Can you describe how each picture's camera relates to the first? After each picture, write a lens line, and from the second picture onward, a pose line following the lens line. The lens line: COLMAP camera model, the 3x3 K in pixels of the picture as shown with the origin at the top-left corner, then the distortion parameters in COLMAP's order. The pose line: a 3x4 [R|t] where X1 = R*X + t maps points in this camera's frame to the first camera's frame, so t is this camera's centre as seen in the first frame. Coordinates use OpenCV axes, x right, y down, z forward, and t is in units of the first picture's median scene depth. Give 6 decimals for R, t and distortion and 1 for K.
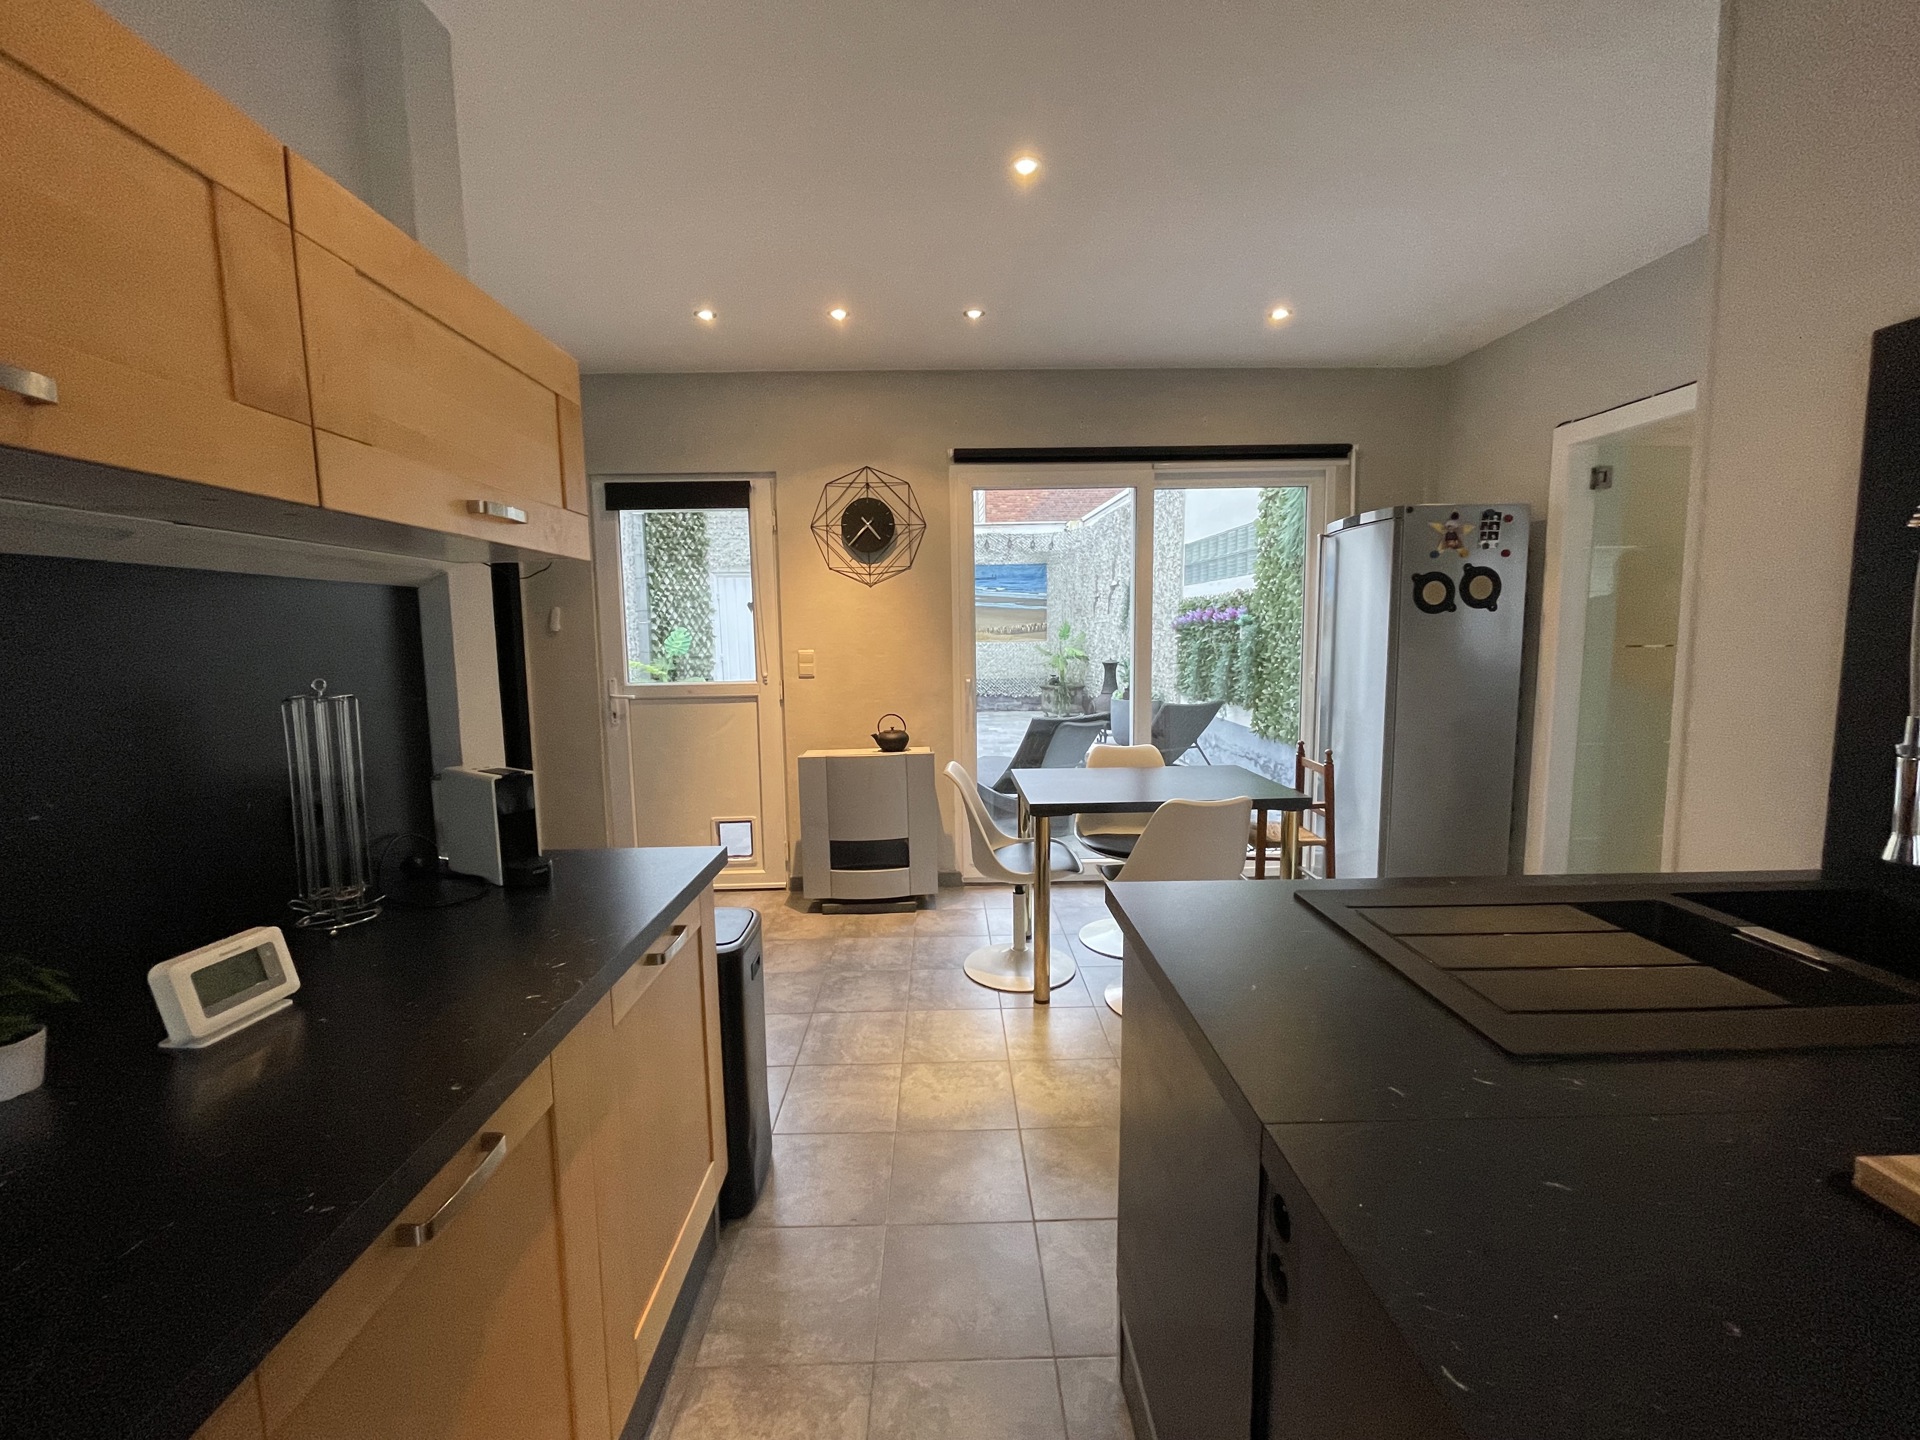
lens RADIAL K [[775.8, 0, 957.3], [0, 775.8, 720.7], [0, 0, 1]] dist [-0.003561, 0.000532]
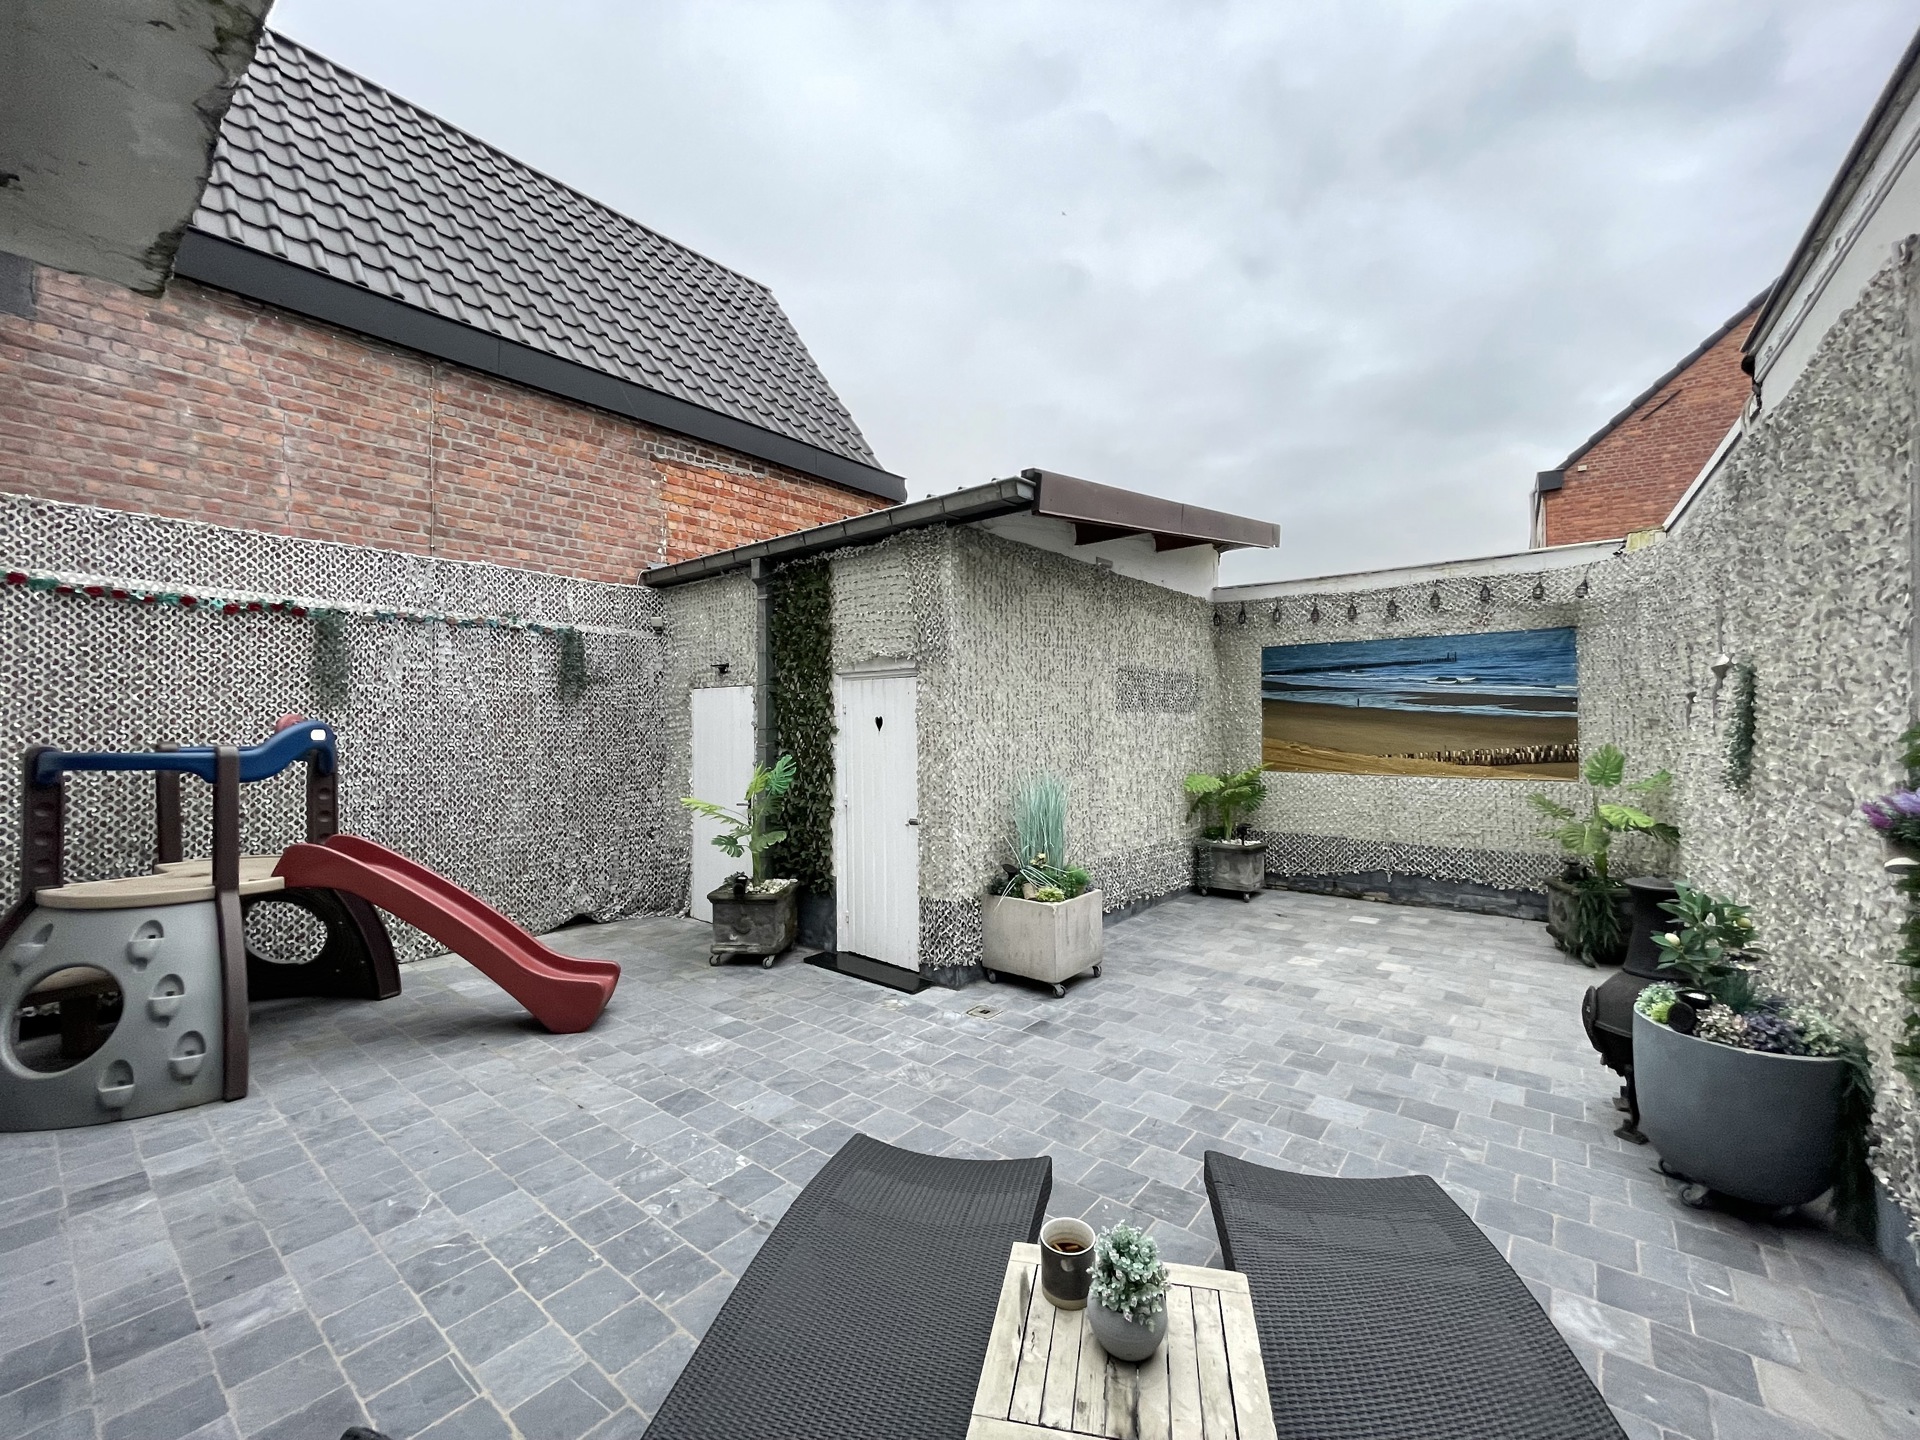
lens RADIAL K [[775.8, 0, 954.8], [0, 775.8, 705.5], [0, 0, 1]] dist [-0.003561, 0.000532]
pose [[0.763829, -0.007408, -0.645376, 0.143803], [-0.080353, 0.991063, -0.106476, -0.074121], [0.640397, 0.133188, 0.756408, 0.414027]]
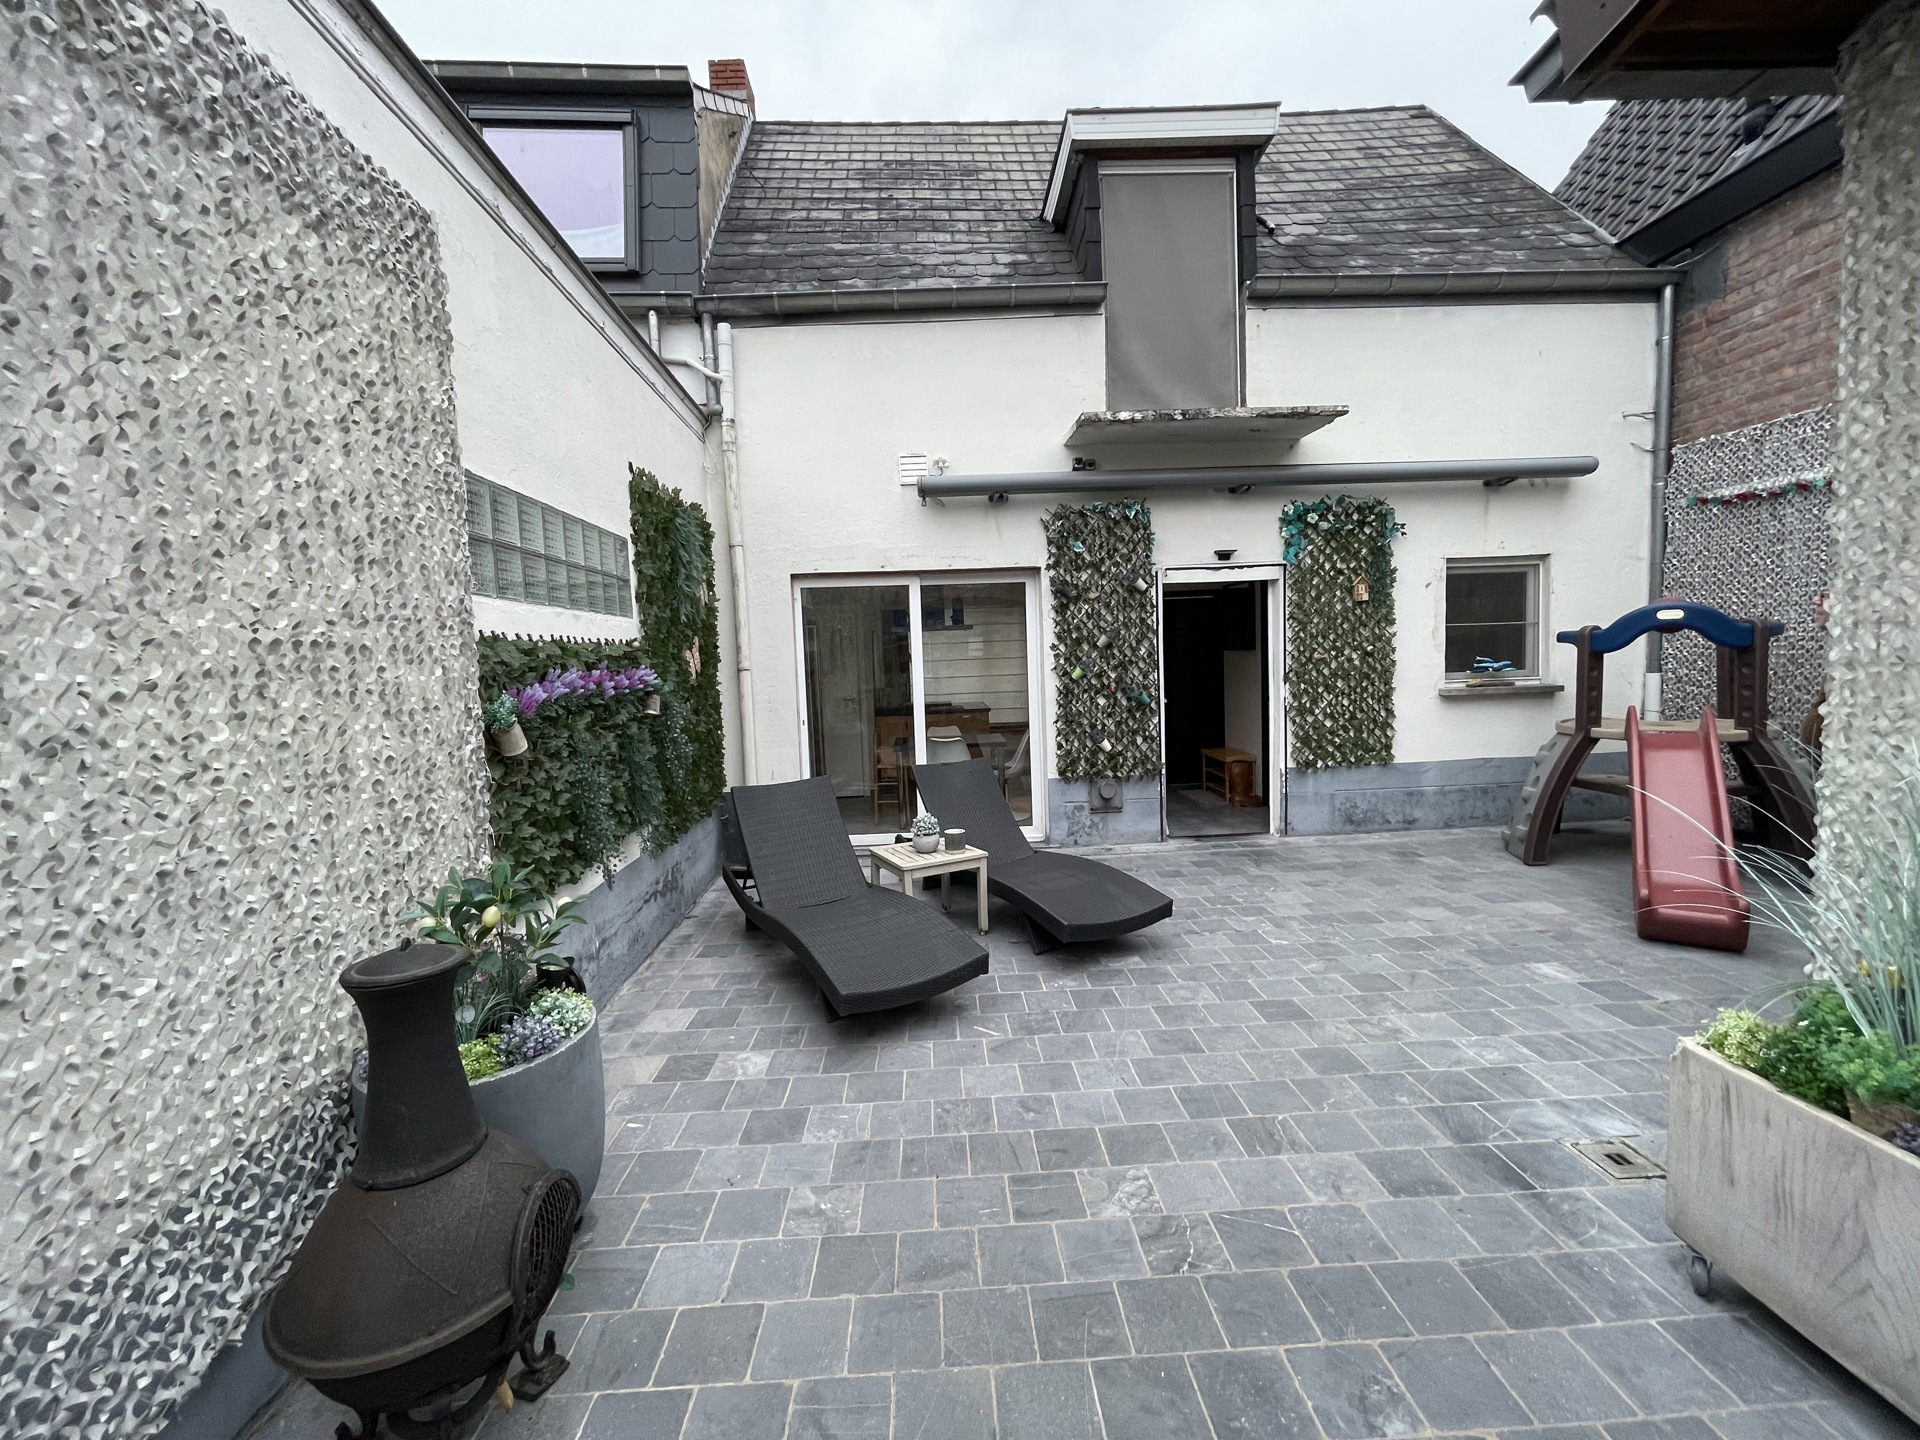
lens RADIAL K [[775.8, 0, 957.3], [0, 775.8, 712.4], [0, 0, 1]] dist [-0.003561, 0.000532]
pose [[-0.998502, 0.054036, -0.008574, 0.063428], [0.051548, 0.981657, 0.183552, -0.119620], [0.018335, 0.182835, -0.982973, 0.914499]]
